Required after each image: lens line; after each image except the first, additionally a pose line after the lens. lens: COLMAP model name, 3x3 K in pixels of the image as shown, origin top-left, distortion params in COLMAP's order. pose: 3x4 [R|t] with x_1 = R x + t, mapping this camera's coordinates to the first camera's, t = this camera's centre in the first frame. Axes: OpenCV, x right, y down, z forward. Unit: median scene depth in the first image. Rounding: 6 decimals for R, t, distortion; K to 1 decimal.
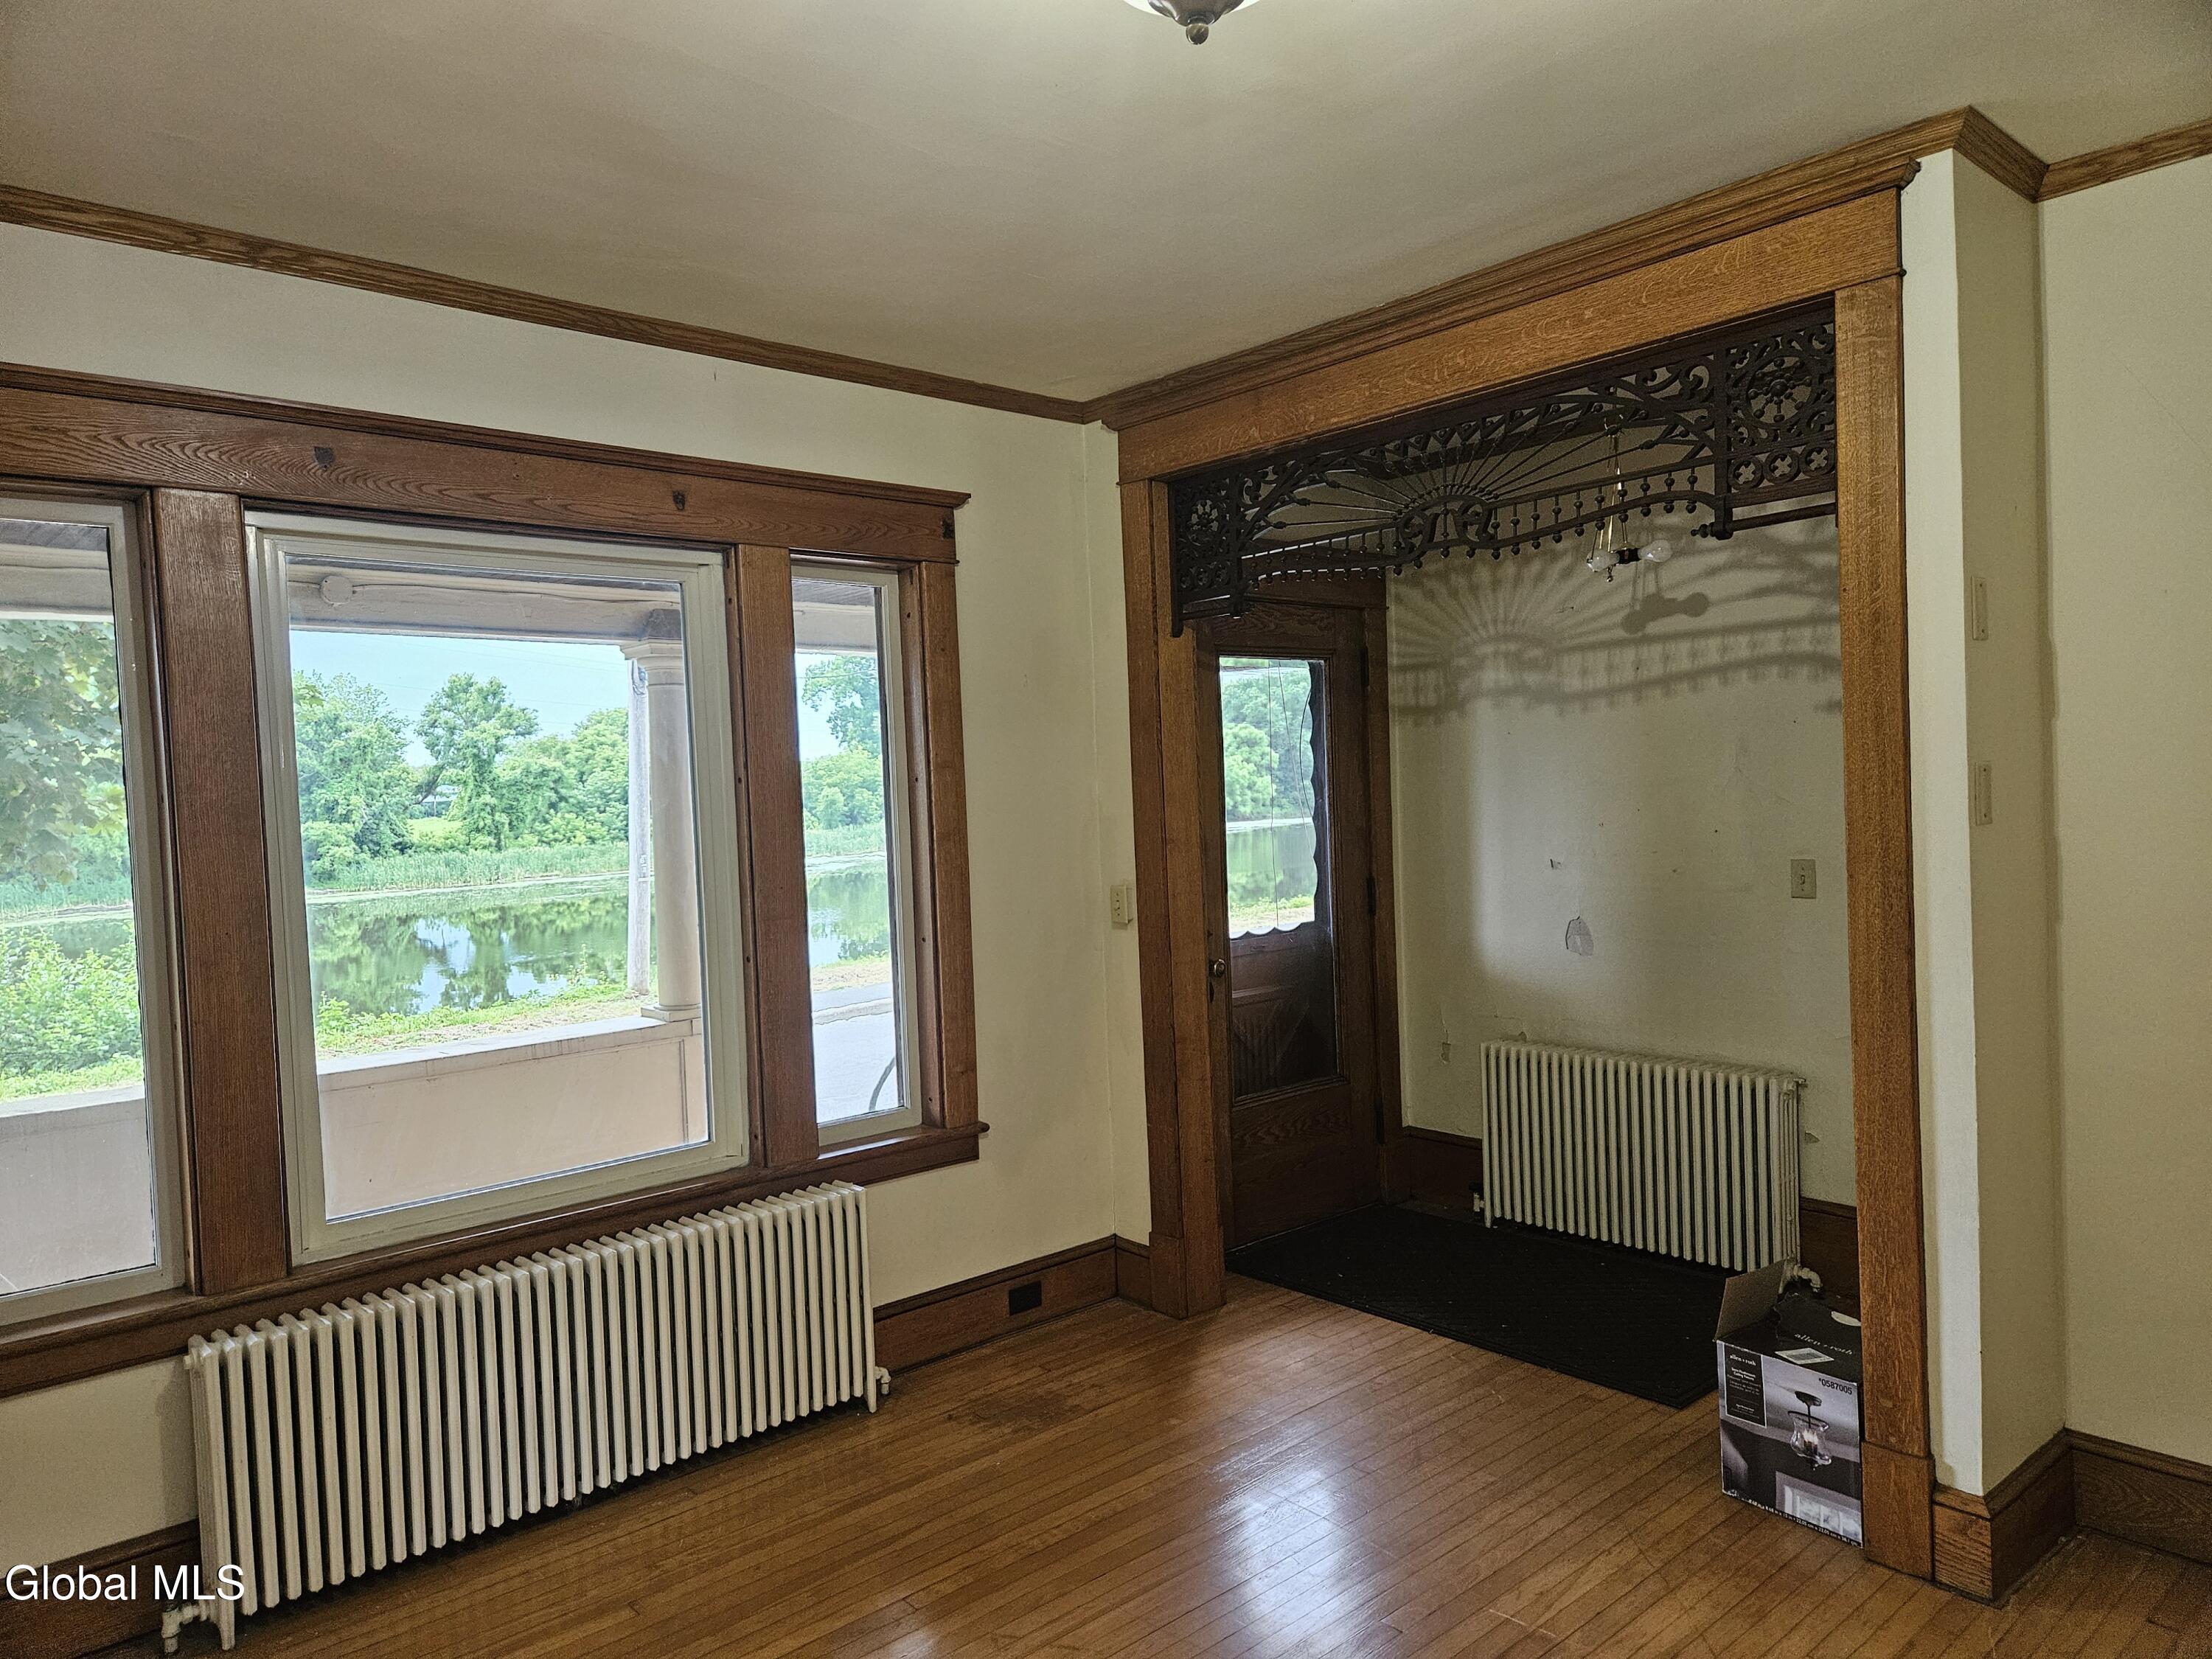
lens RADIAL K [[1484.3, 0, 1094.7], [0, 1484.3, 839.4], [0, 0, 1]] dist [0.083430, -0.082011]
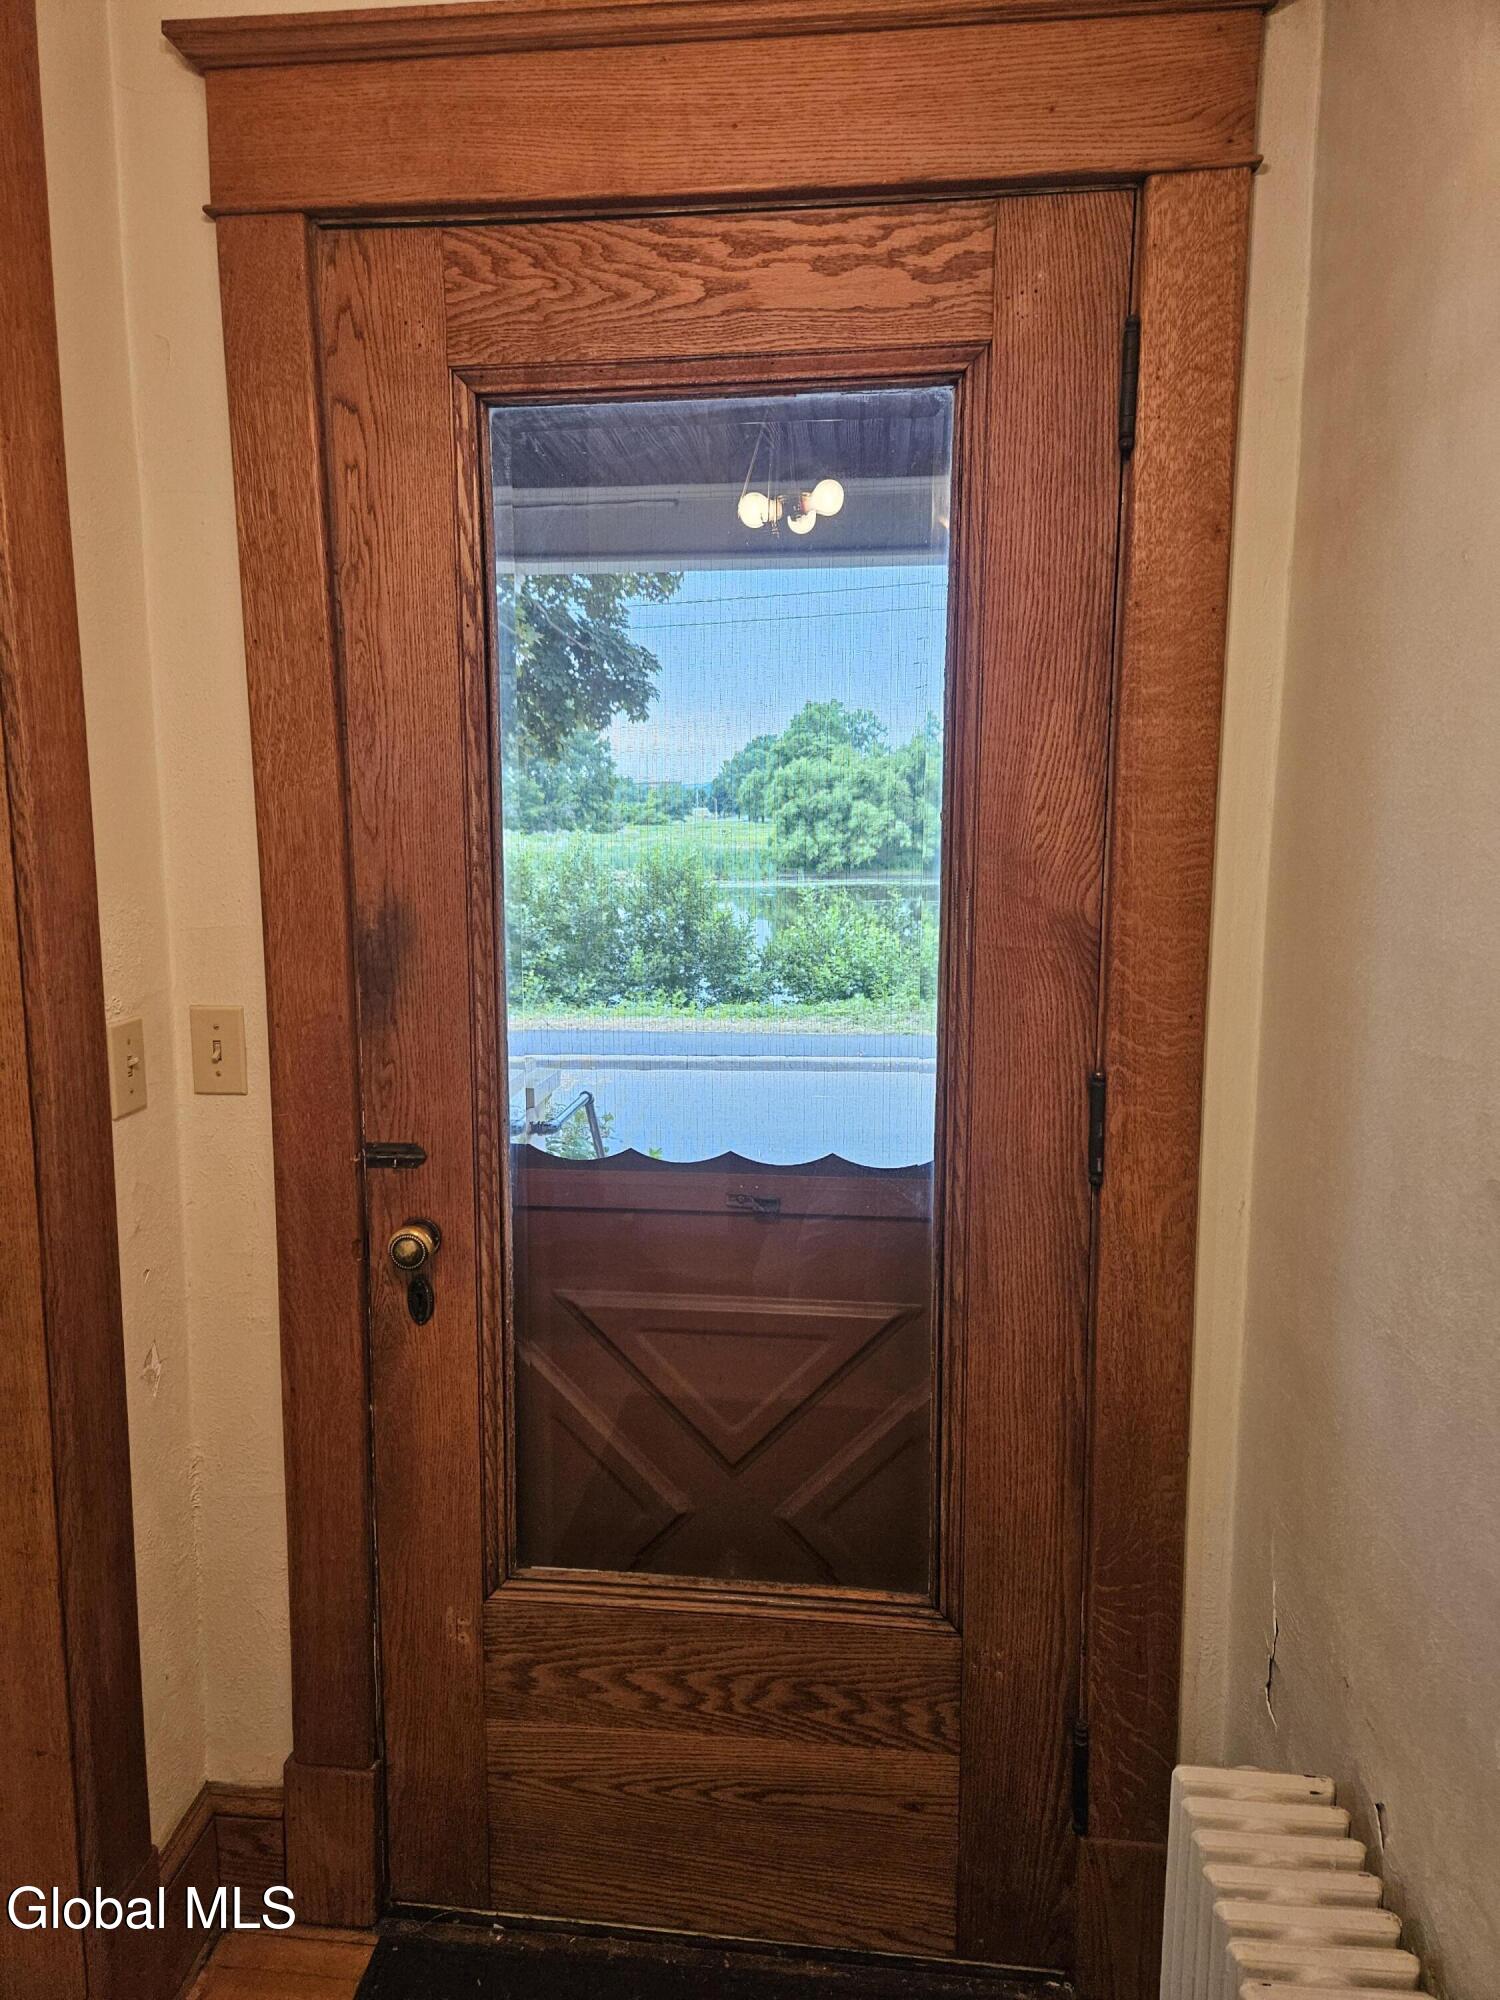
lens RADIAL K [[1342.0, 0, 749.9], [0, 1342.0, 987.3], [0, 0, 1]] dist [0.083430, -0.082011]
pose [[0.656393, 0.132936, -0.742615, 0.354553], [-0.046187, 0.989587, 0.136323, -0.029073], [0.753004, -0.055183, 0.655698, 0.754129]]
